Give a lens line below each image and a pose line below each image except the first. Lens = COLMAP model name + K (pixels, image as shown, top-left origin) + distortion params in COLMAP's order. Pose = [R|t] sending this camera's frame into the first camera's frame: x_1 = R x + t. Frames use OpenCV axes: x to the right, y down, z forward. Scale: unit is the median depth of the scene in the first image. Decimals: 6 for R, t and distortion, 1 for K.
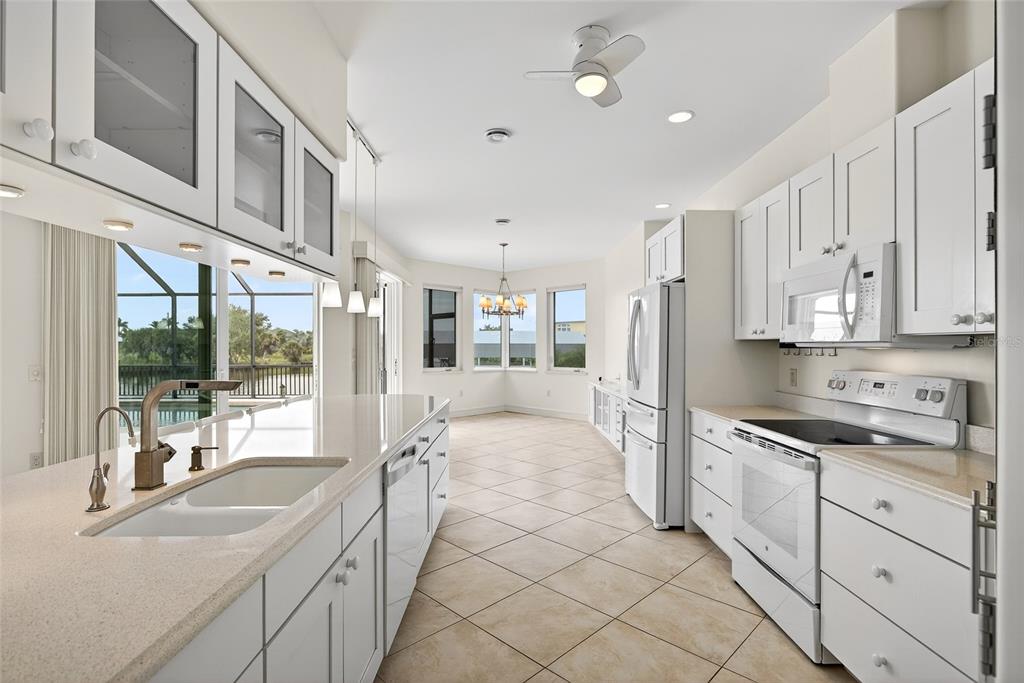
lens RADIAL K [[510.9, 0, 512.0], [0, 510.9, 341.5], [0, 0, 1]] dist [-0.002513, -0.000074]
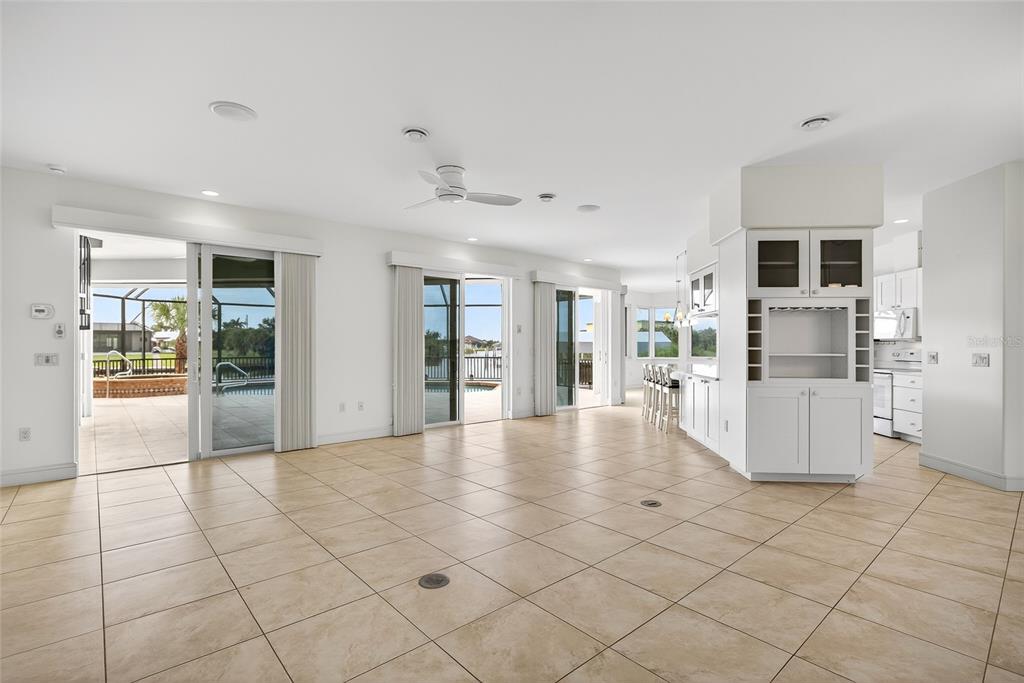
lens RADIAL K [[483.2, 0, 525.3], [0, 483.2, 341.0], [0, 0, 1]] dist [-0.002674, -0.000162]
pose [[0.998465, 0.002358, -0.055334, -0.396059], [-0.002387, 0.999997, -0.000465, 0.006249], [0.055332, 0.000596, 0.998468, -0.556639]]
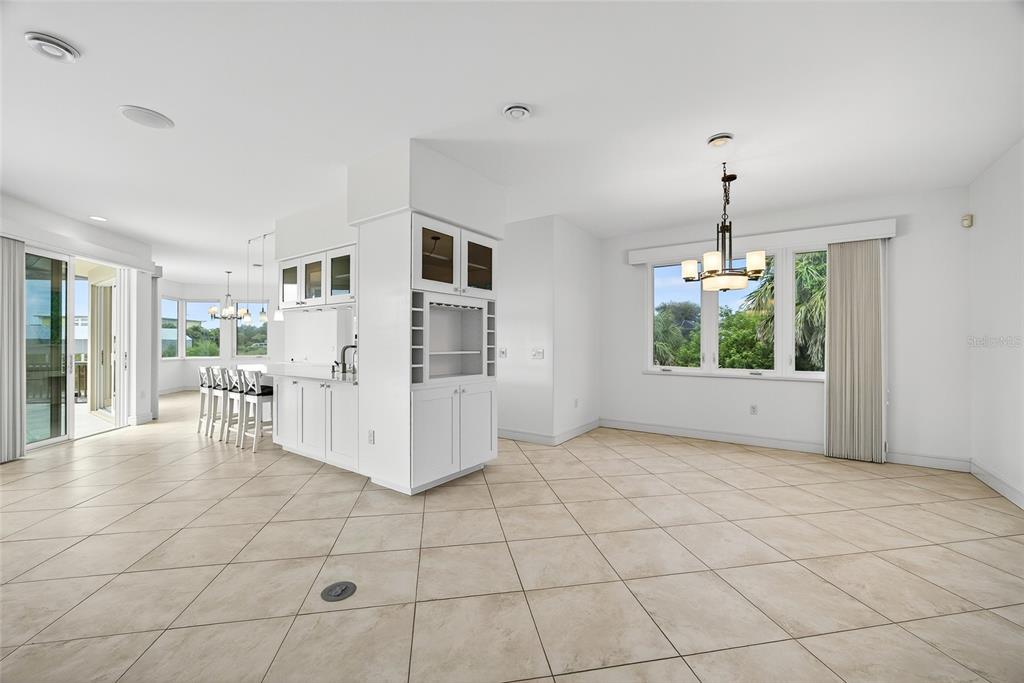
lens RADIAL K [[395.1, 0, 512.0], [0, 395.1, 341.5], [0, 0, 1]] dist [-0.021866, 0.006799]
pose [[0.580221, 0.006075, 0.814437, -0.433979], [-0.007428, 0.999970, -0.002168, 0.008351], [-0.814425, -0.004792, 0.580248, -0.321088]]
